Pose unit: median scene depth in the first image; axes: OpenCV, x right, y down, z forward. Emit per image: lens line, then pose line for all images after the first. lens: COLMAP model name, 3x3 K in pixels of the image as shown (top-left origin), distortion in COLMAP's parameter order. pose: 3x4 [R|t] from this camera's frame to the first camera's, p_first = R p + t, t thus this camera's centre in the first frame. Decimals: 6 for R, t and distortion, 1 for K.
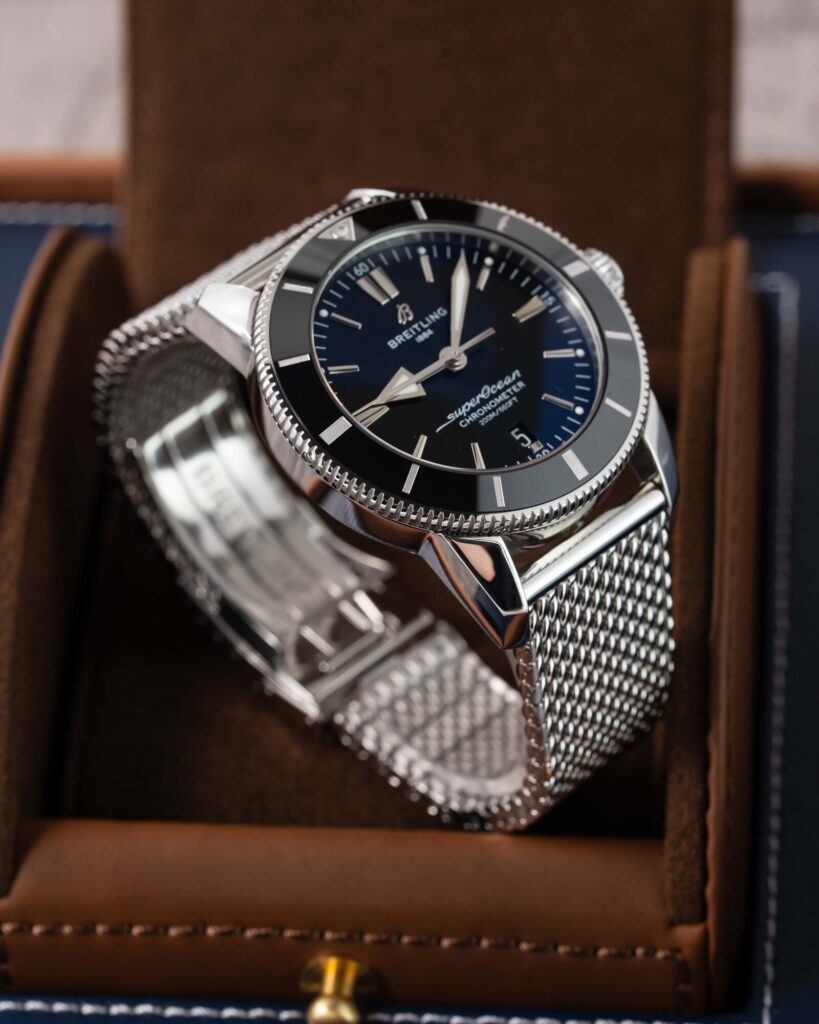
lens RADIAL K [[4699.2, 0, 409.5], [0, 4699.2, 512.0], [0, 0, 1]] dist [-0.068863, 1.180521]
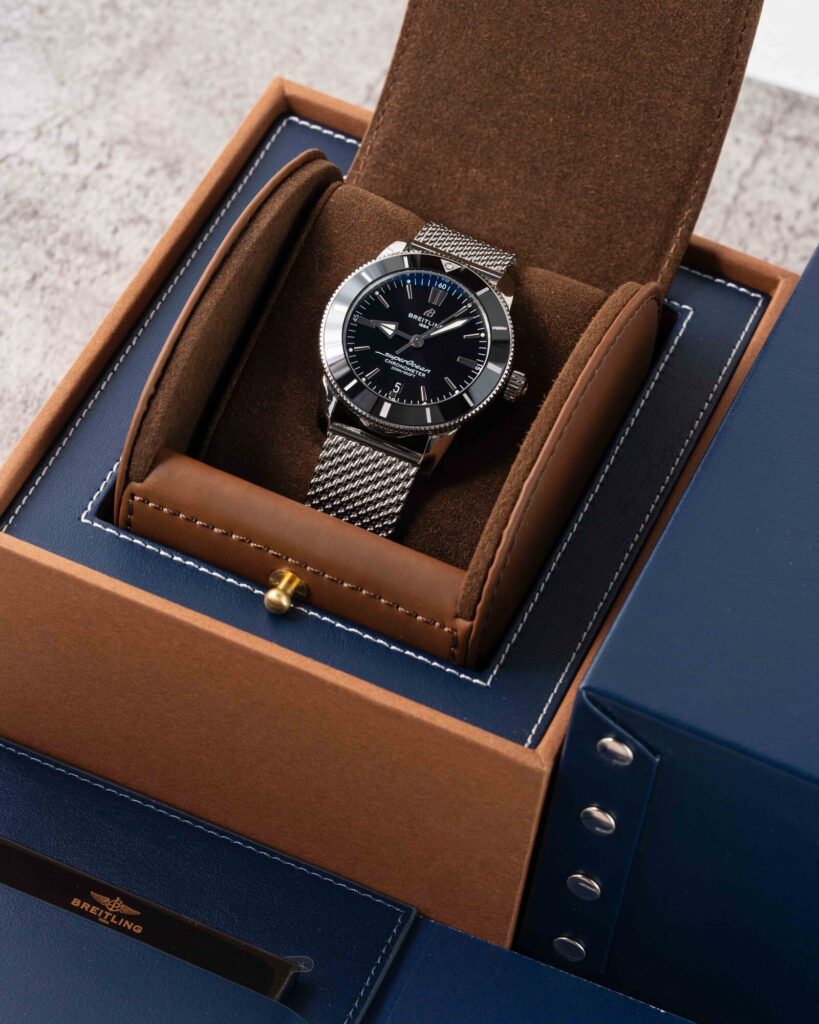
lens RADIAL K [[4699.2, 0, 409.5], [0, 4699.2, 512.0], [0, 0, 1]] dist [-0.068863, 1.180521]
pose [[0.407596, 0.765350, -0.498101, 1.088076], [-0.729545, 0.600990, 0.326457, -0.656015], [0.549207, 0.230324, 0.803319, -0.634748]]
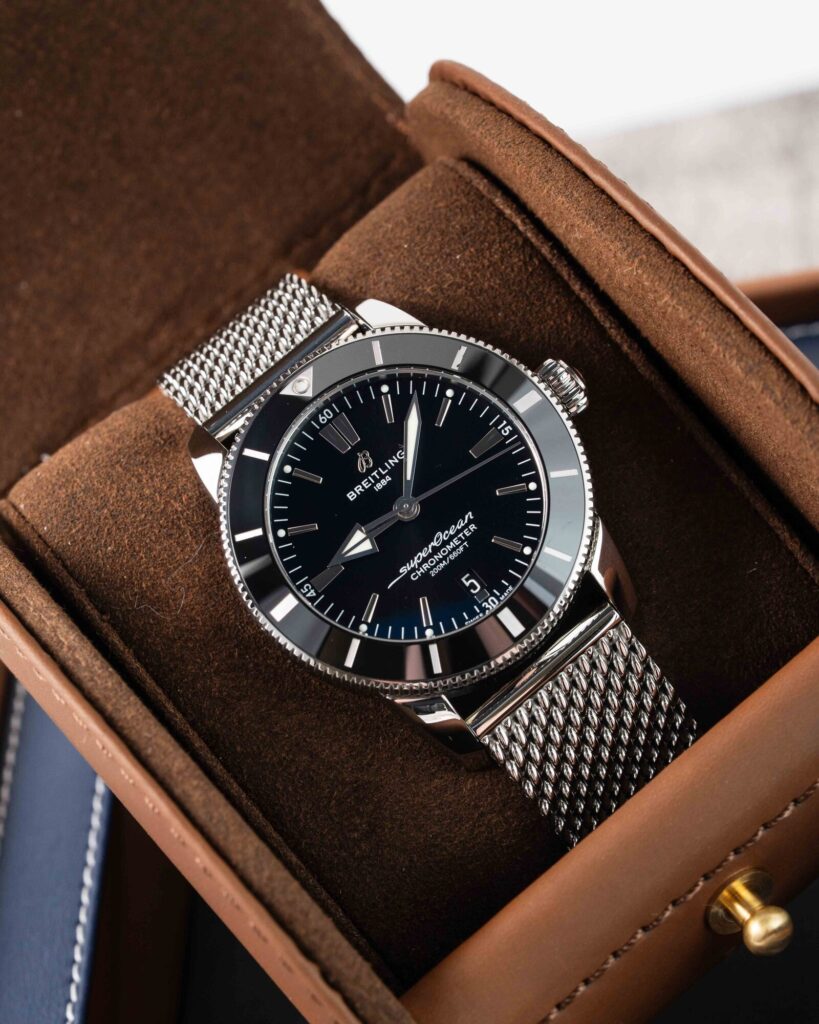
lens RADIAL K [[4699.2, 0, 409.5], [0, 4699.2, 512.0], [0, 0, 1]] dist [-0.068863, 1.180521]
pose [[0.961698, -0.015365, -0.273679, 0.302211], [0.104382, 0.943731, 0.313809, -0.367030], [0.253458, -0.330357, 0.909188, 0.028453]]
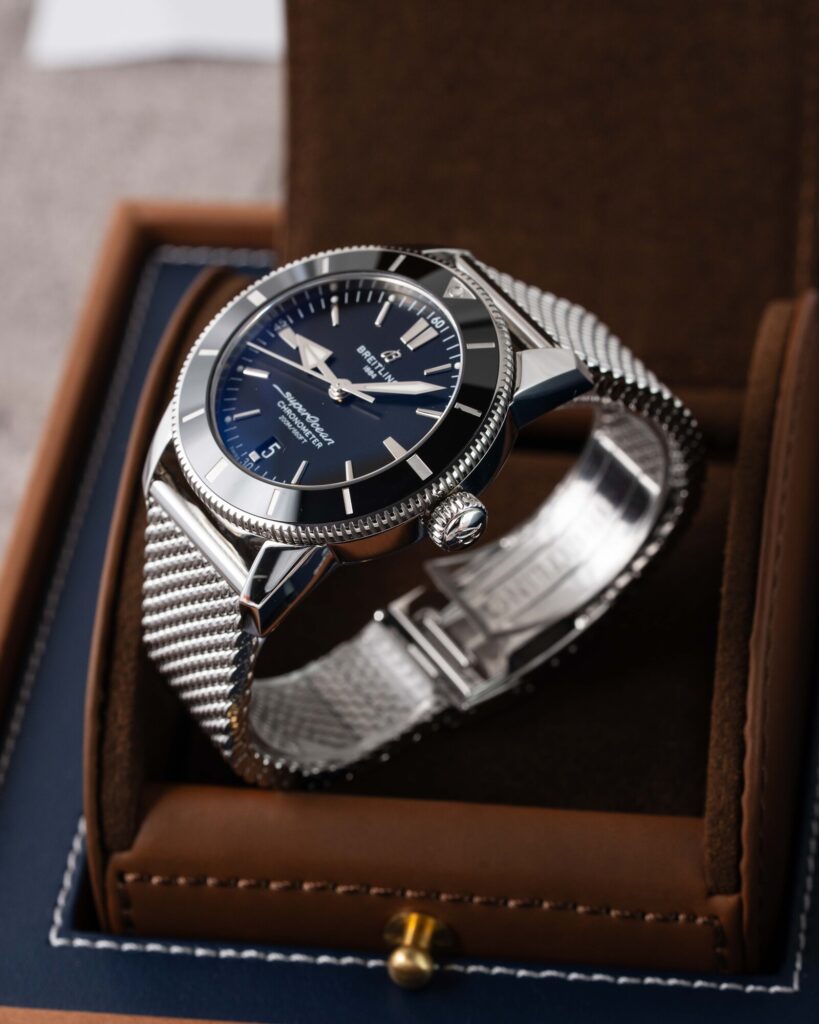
lens RADIAL K [[4699.2, 0, 409.5], [0, 4699.2, 512.0], [0, 0, 1]] dist [-0.068863, 1.180521]
pose [[-0.192502, 0.701055, -0.686633, 0.808533], [-0.671478, 0.416146, 0.613139, -0.729467], [0.715584, 0.579089, 0.390634, 0.584099]]
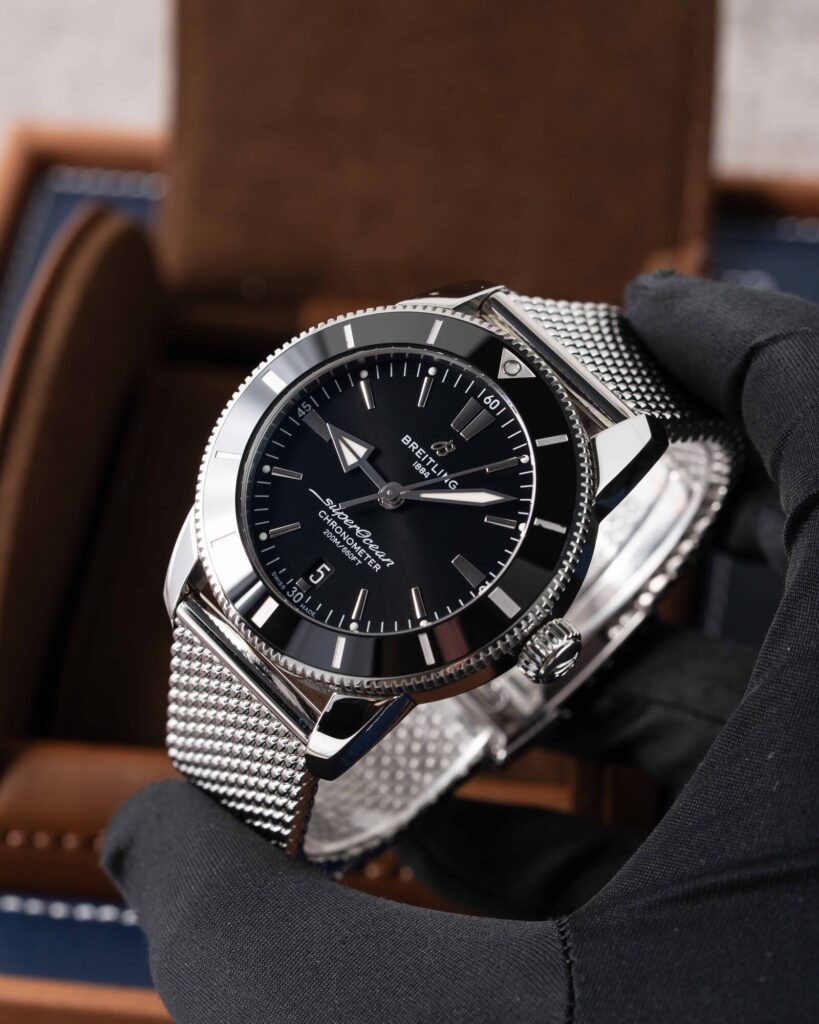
lens RADIAL K [[4699.2, 0, 409.5], [0, 4699.2, 512.0], [0, 0, 1]] dist [-0.068863, 1.180521]
pose [[-0.045009, 0.866391, -0.497334, 0.506271], [-0.701045, 0.327276, 0.633582, -0.663791], [0.711696, 0.377170, 0.592649, 0.414706]]
